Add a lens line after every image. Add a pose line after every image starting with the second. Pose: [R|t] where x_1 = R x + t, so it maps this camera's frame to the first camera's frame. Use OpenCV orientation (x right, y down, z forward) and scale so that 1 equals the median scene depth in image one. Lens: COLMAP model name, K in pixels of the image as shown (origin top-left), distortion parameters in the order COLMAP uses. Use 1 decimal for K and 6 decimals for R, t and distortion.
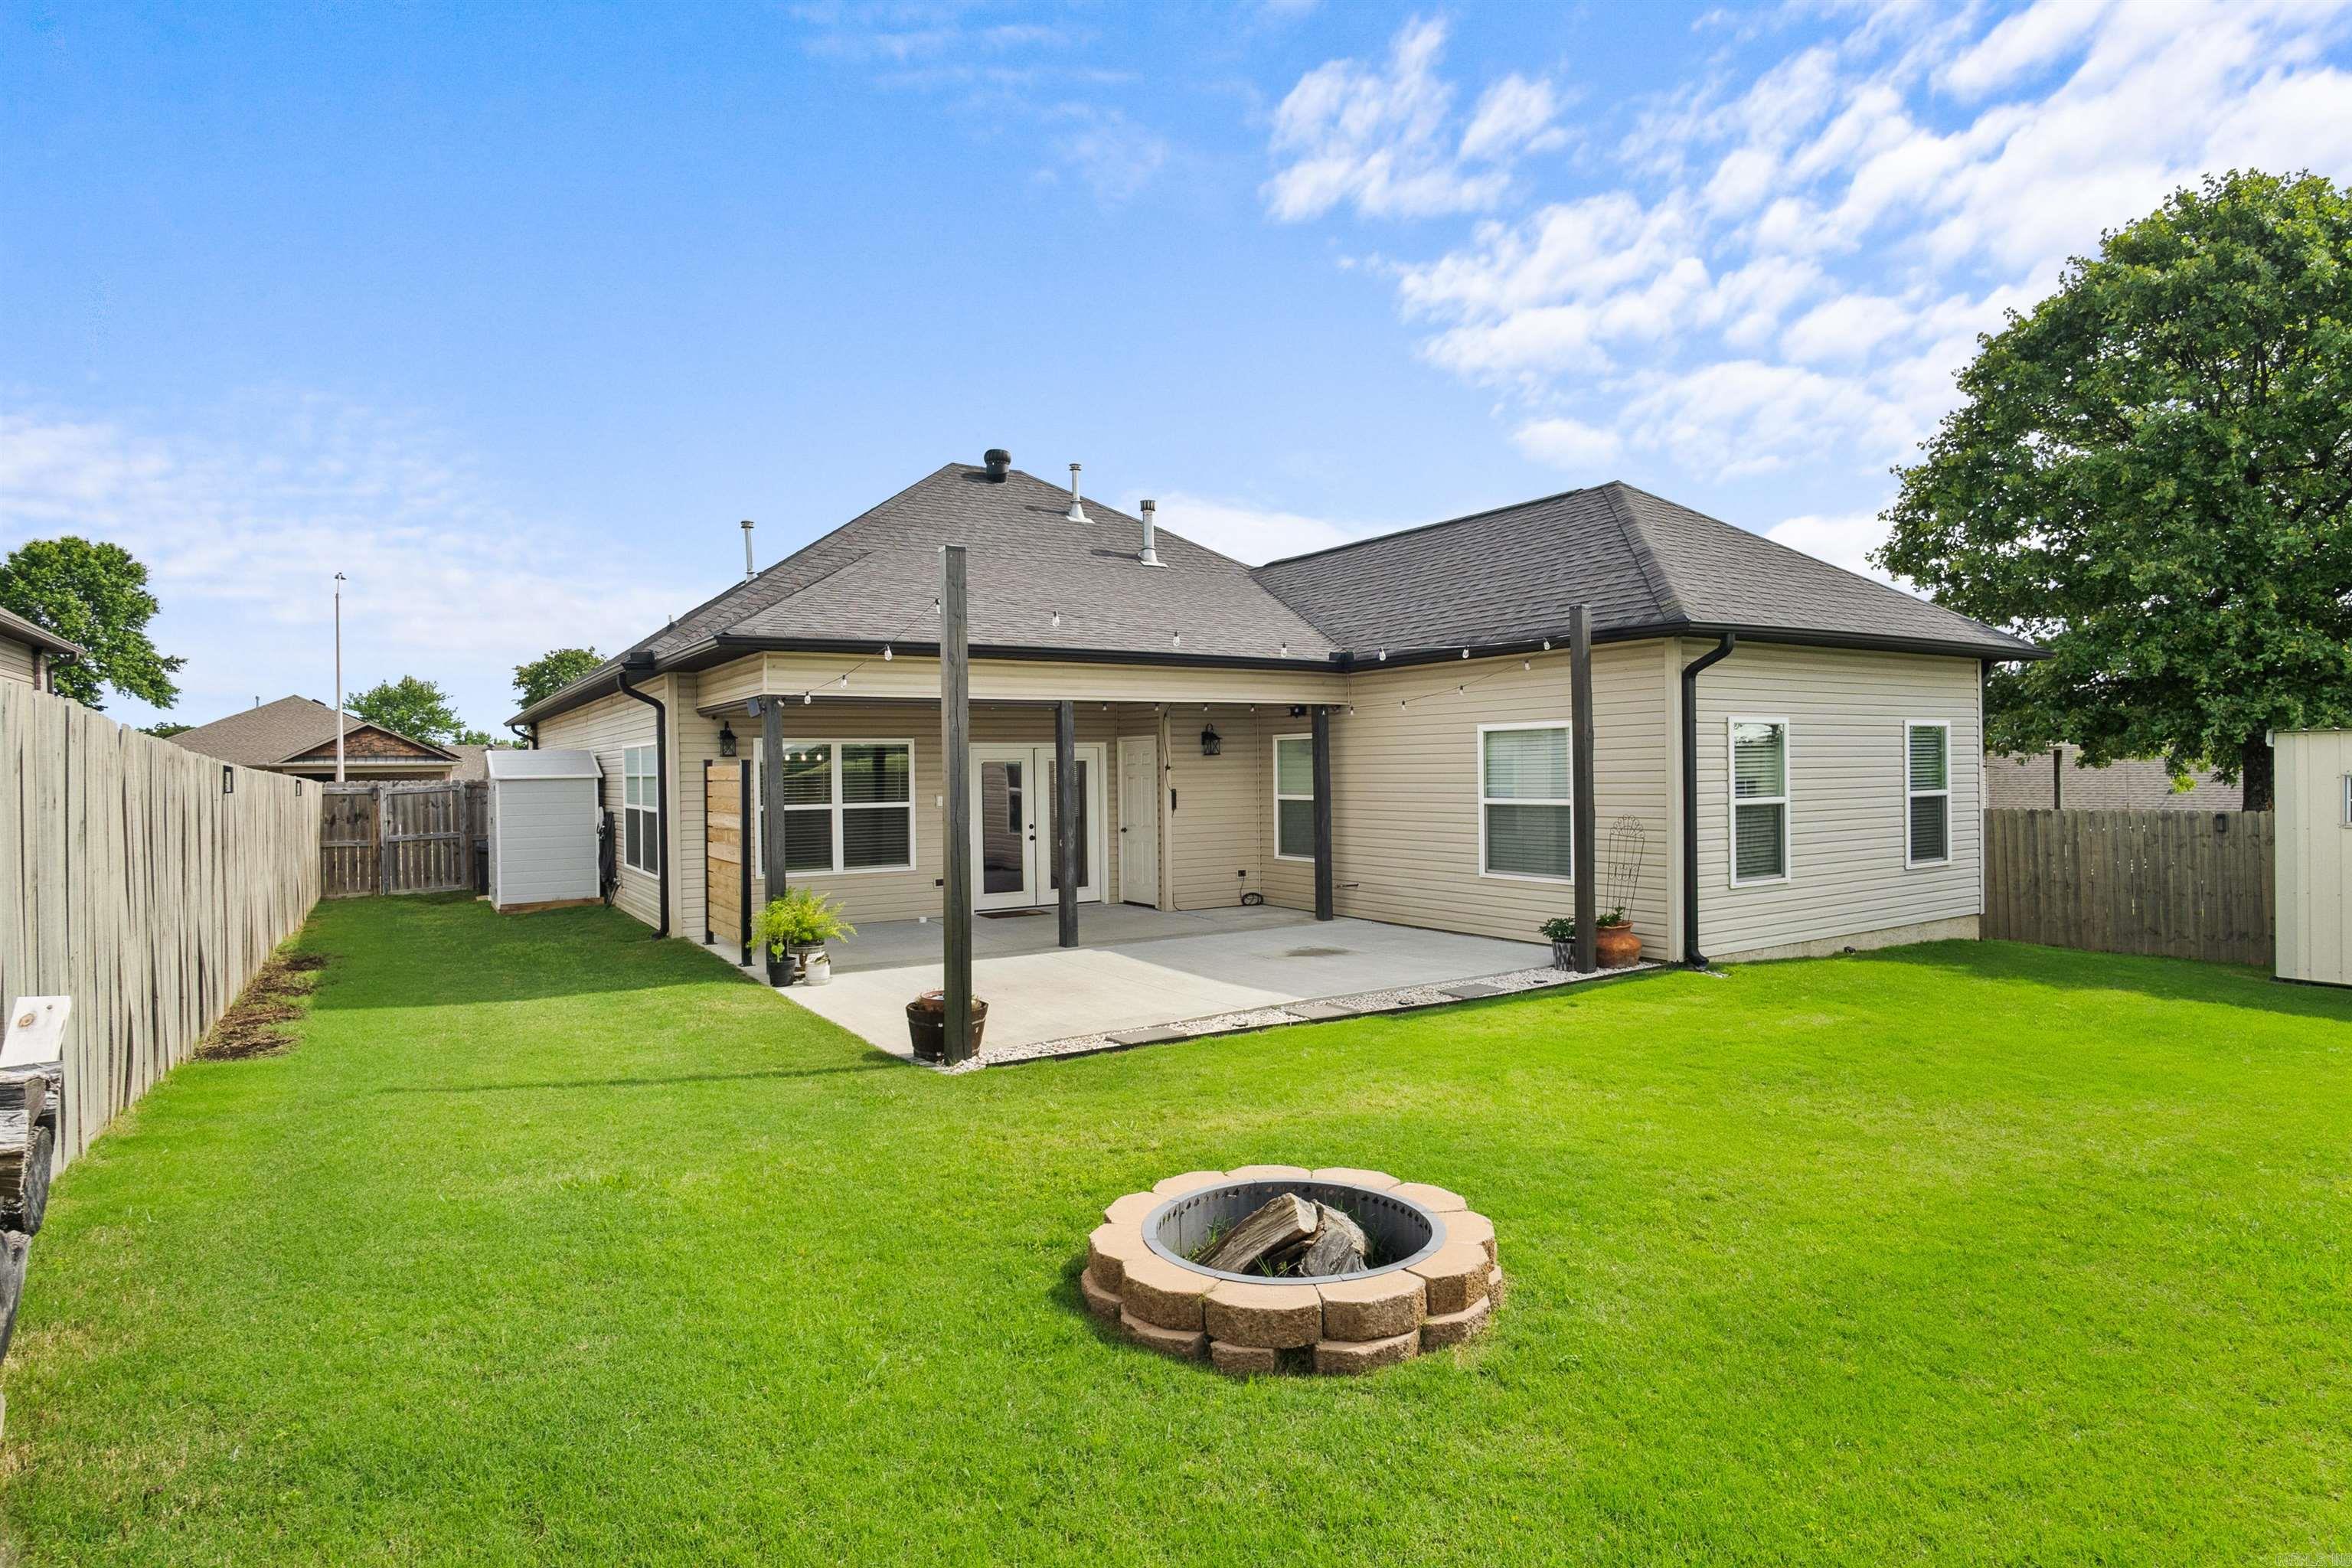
lens RADIAL K [[1256.1, 0, 1180.1], [0, 1256.1, 778.4], [0, 0, 1]] dist [-0.023097, 0.002493]
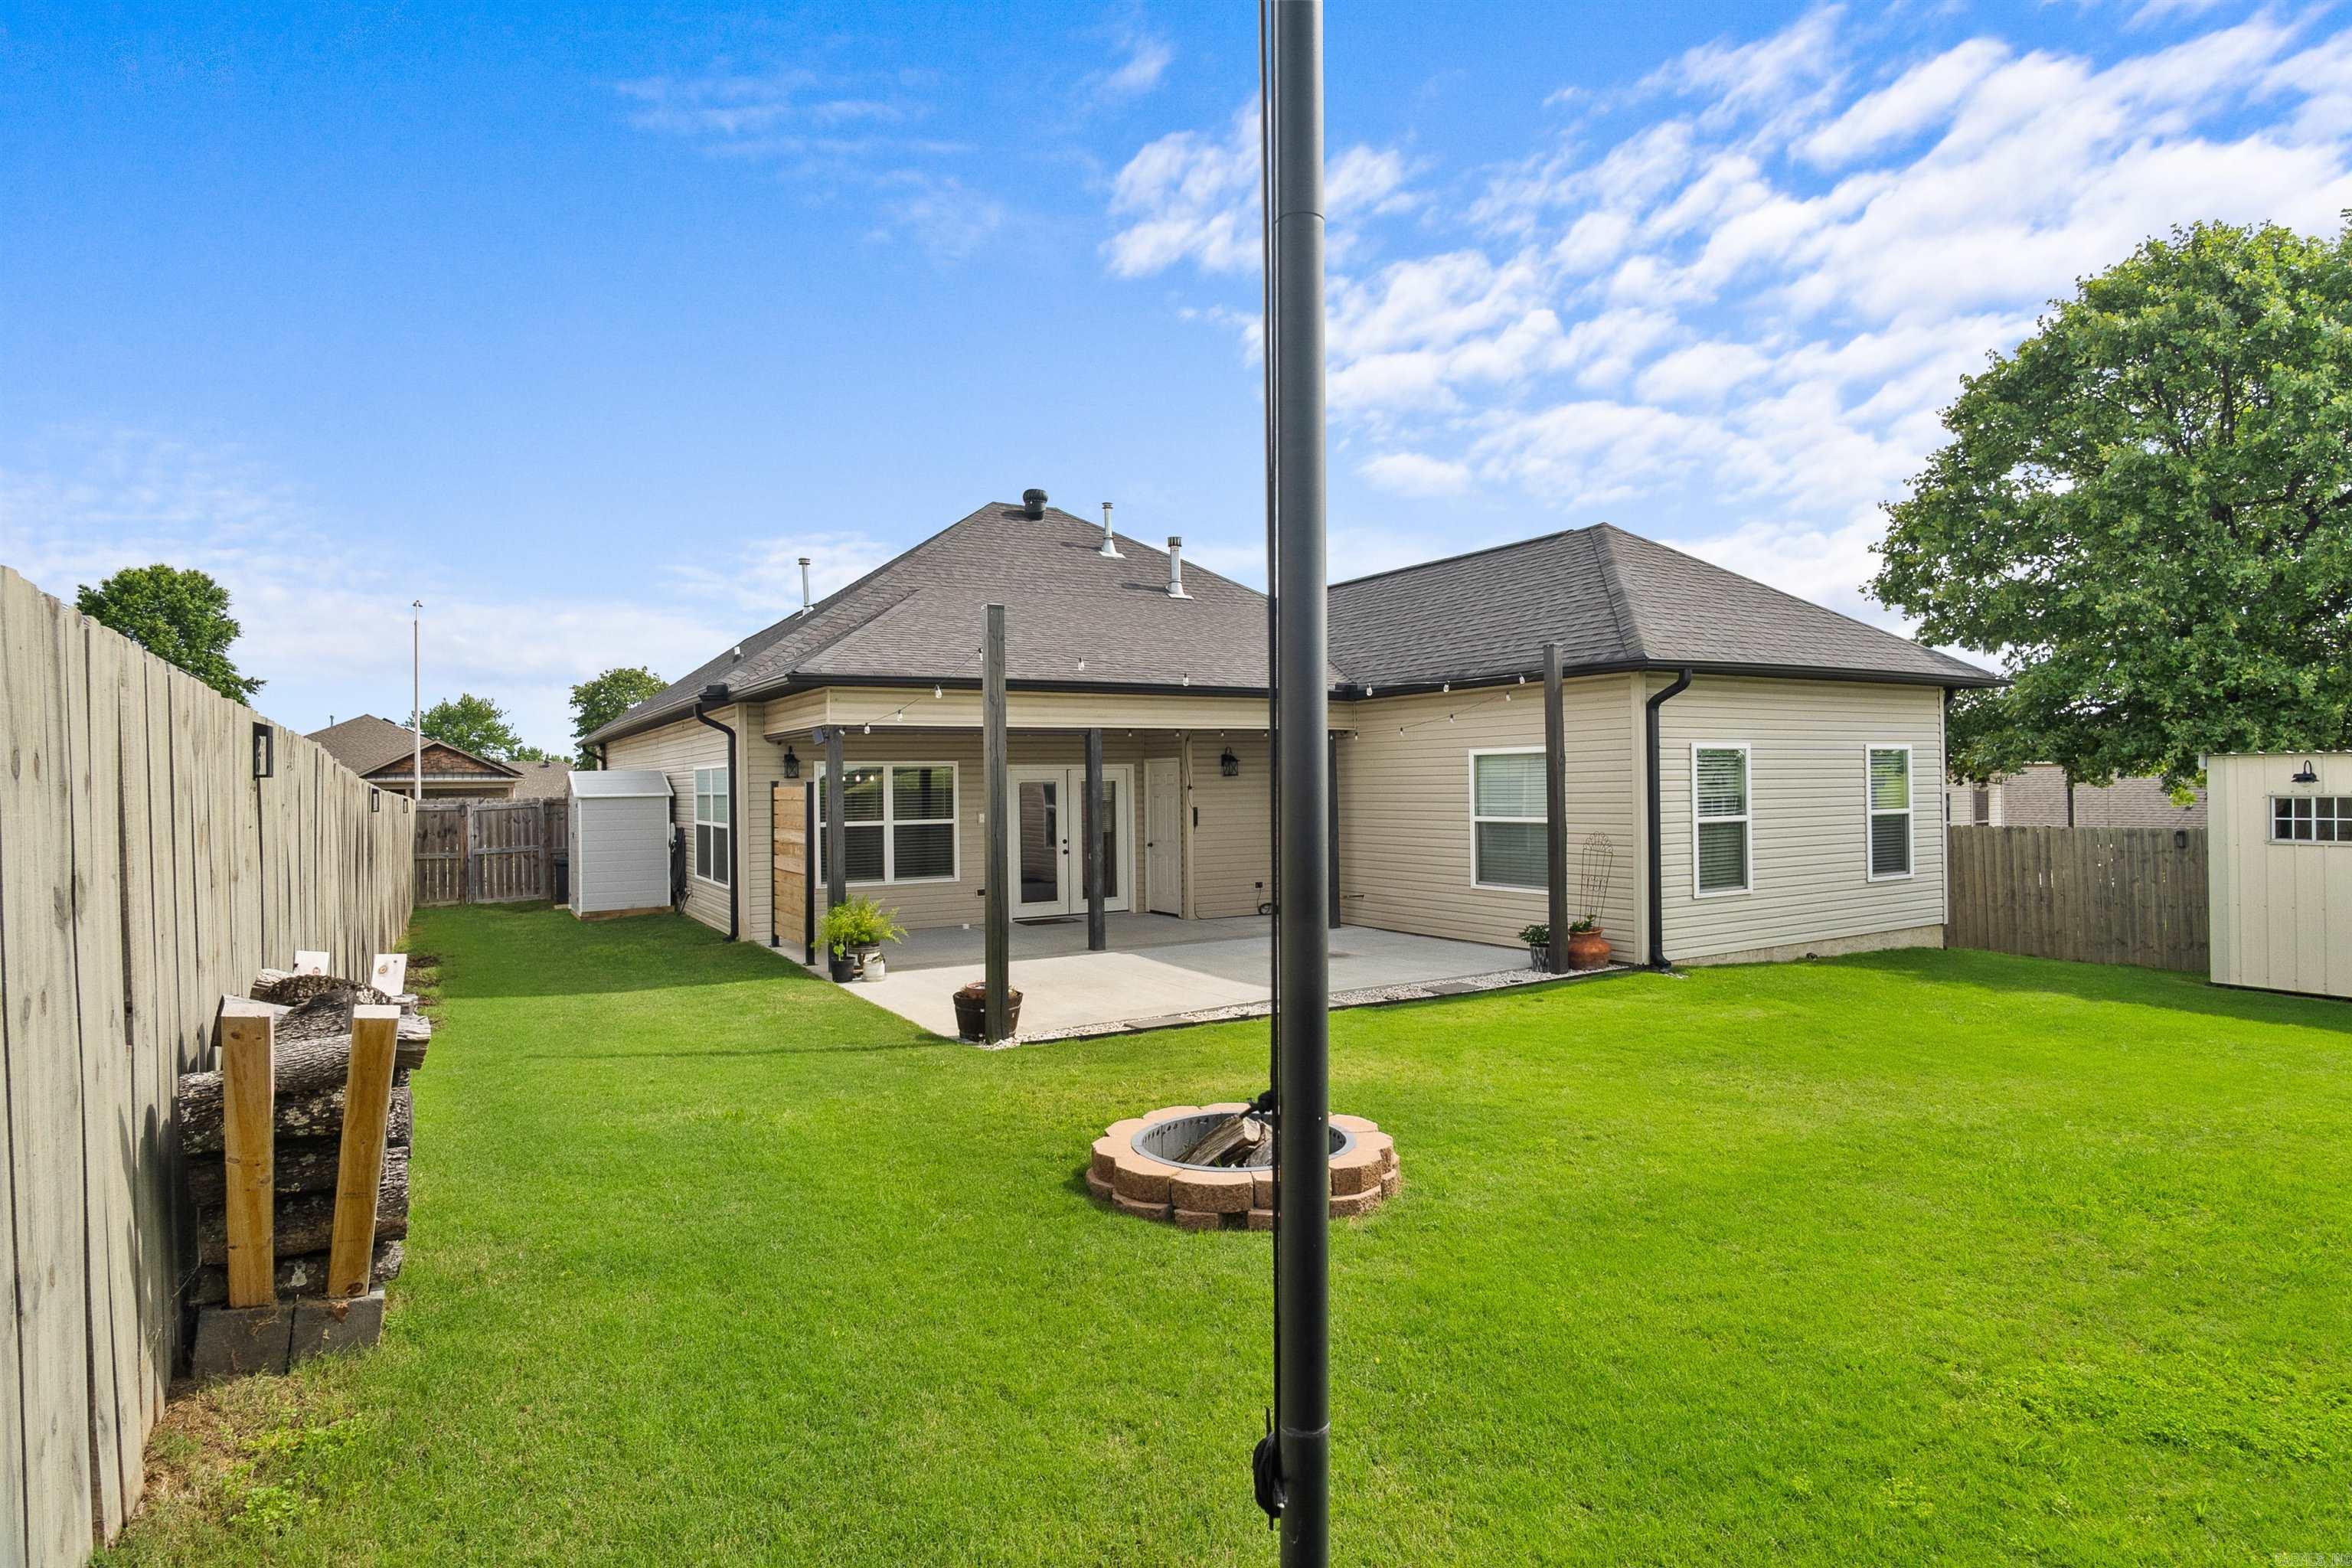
lens RADIAL K [[1256.1, 0, 1180.1], [0, 1256.1, 778.4], [0, 0, 1]] dist [-0.023097, 0.002493]
pose [[0.999506, -0.000201, -0.031430, 0.018239], [-0.000167, 0.999932, -0.011701, -0.004211], [0.031430, 0.011700, 0.999437, -0.100178]]
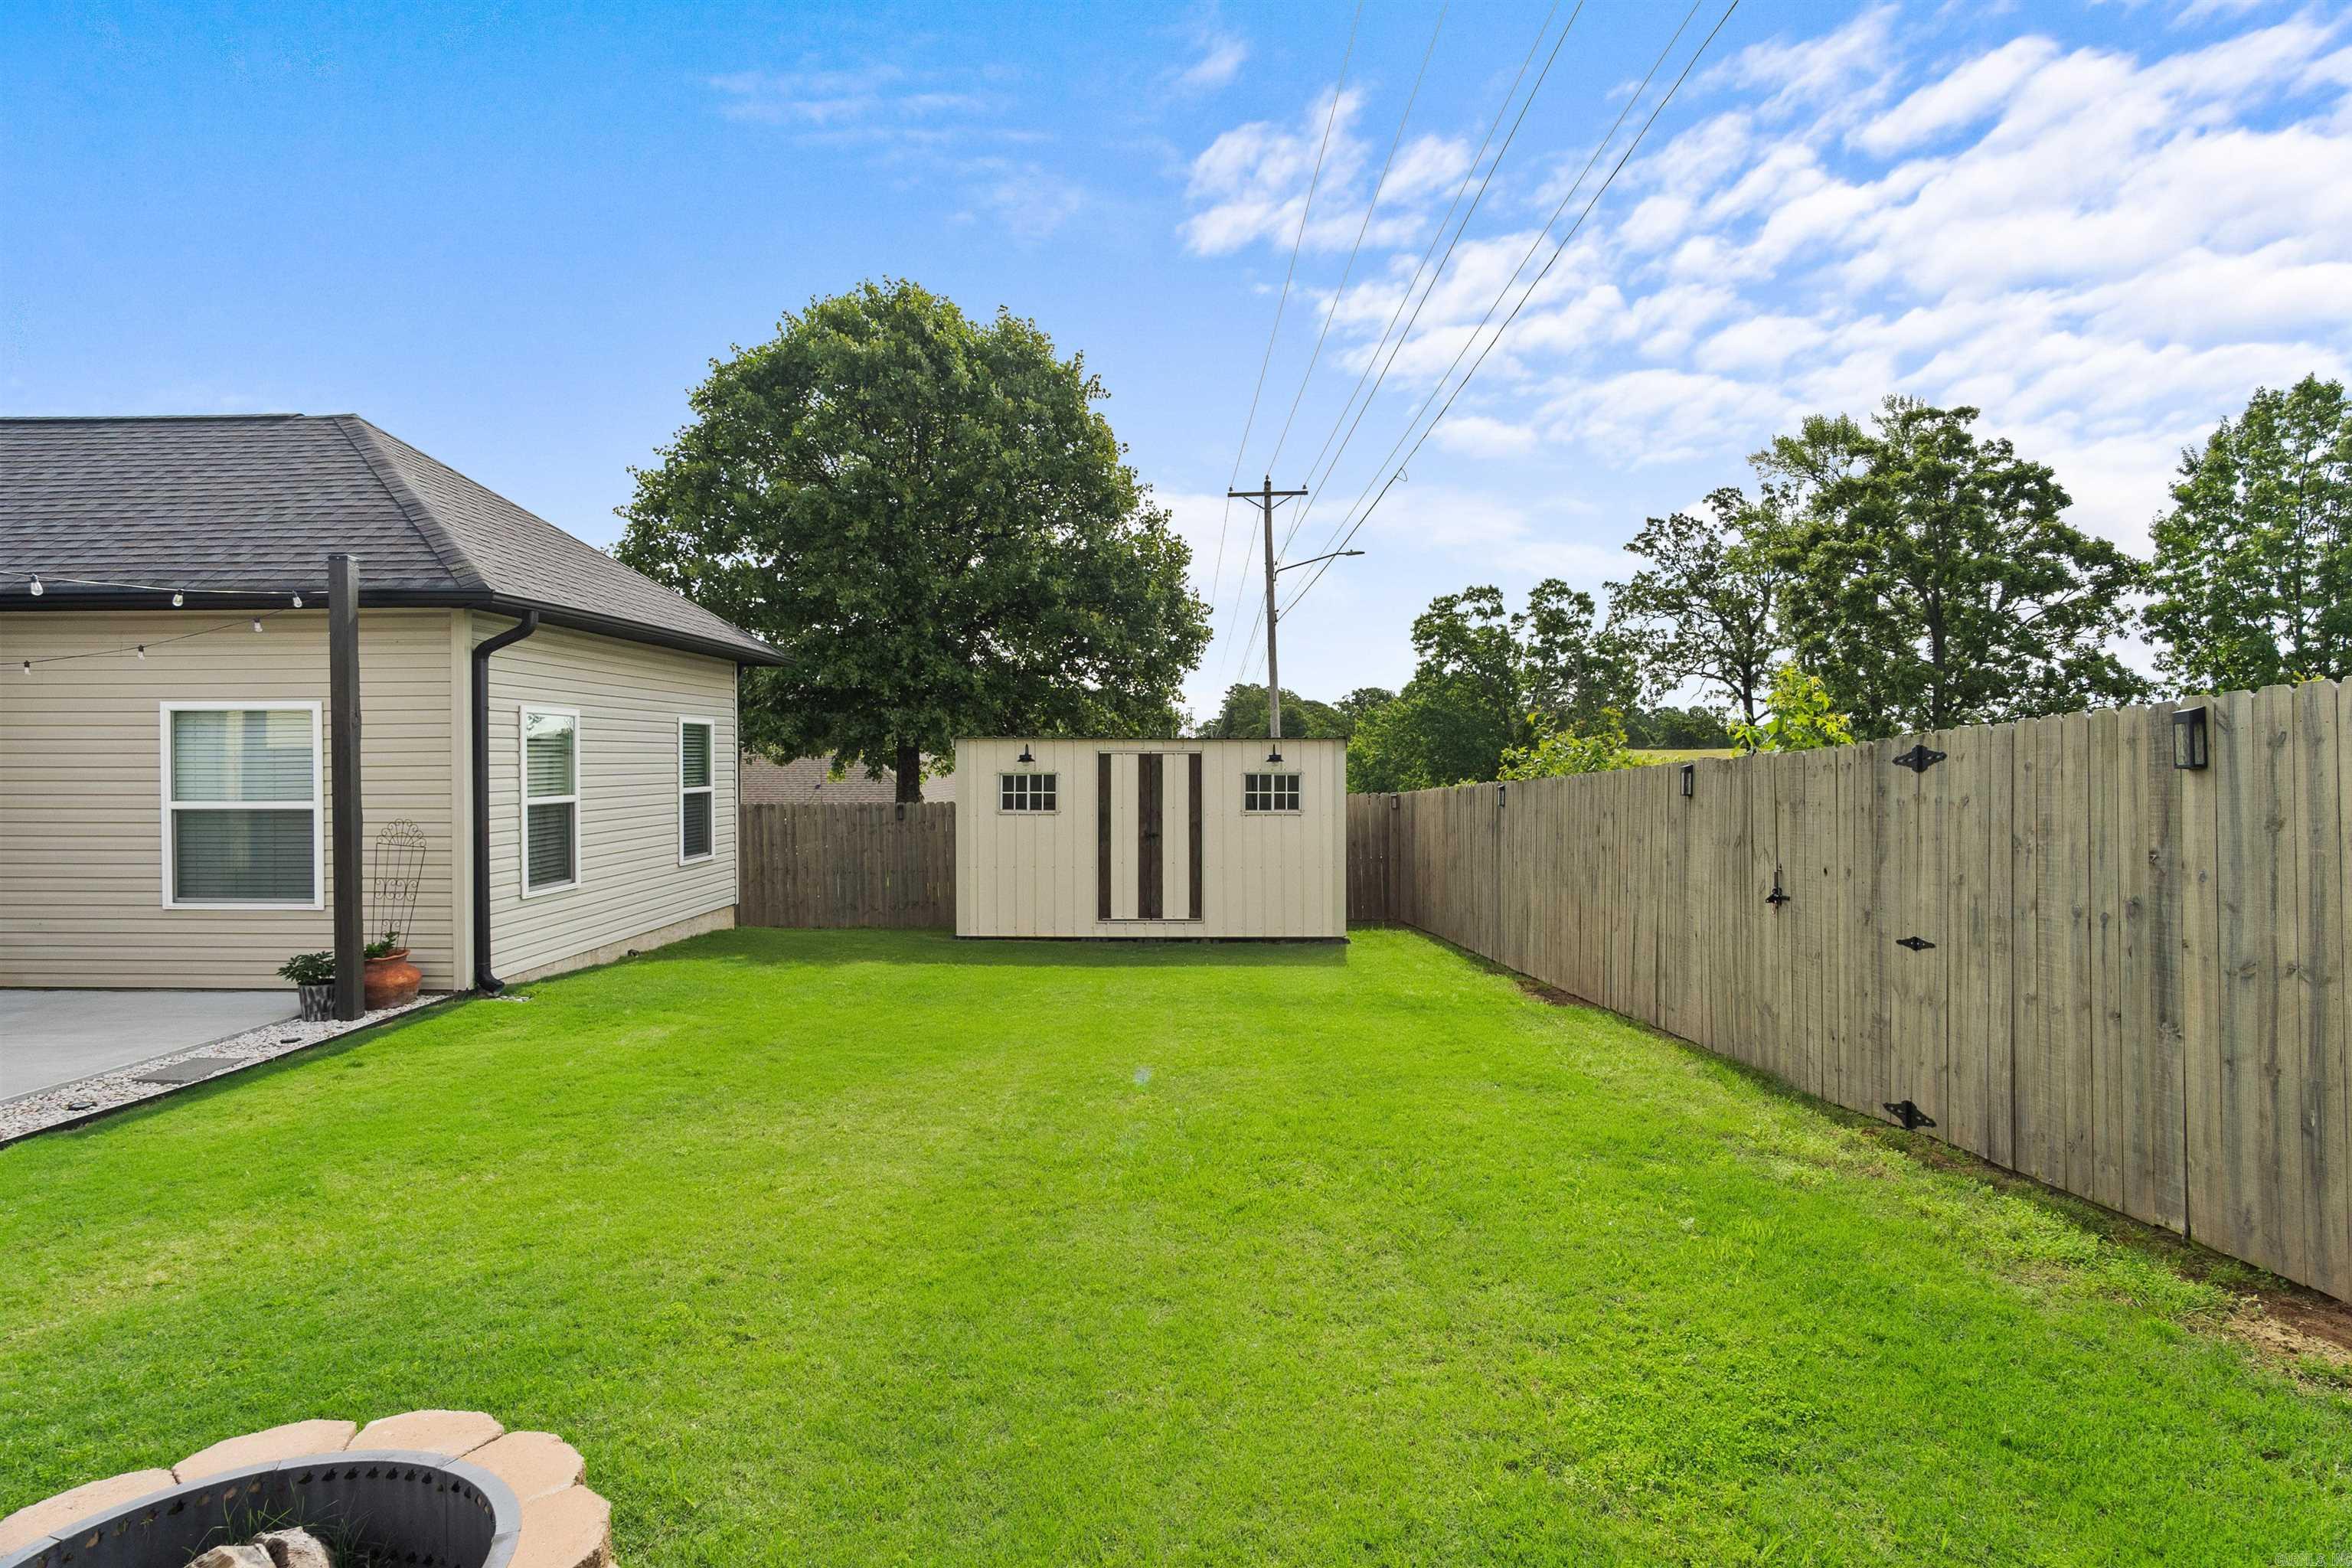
lens RADIAL K [[1263.2, 0, 1177.8], [0, 1263.2, 768.4], [0, 0, 1]] dist [-0.019941, 0.006024]
pose [[0.557582, 0.005367, 0.830105, -0.034919], [-0.000793, 0.999982, -0.005933, 0.000175], [-0.830122, 0.002650, 0.557576, 0.098021]]
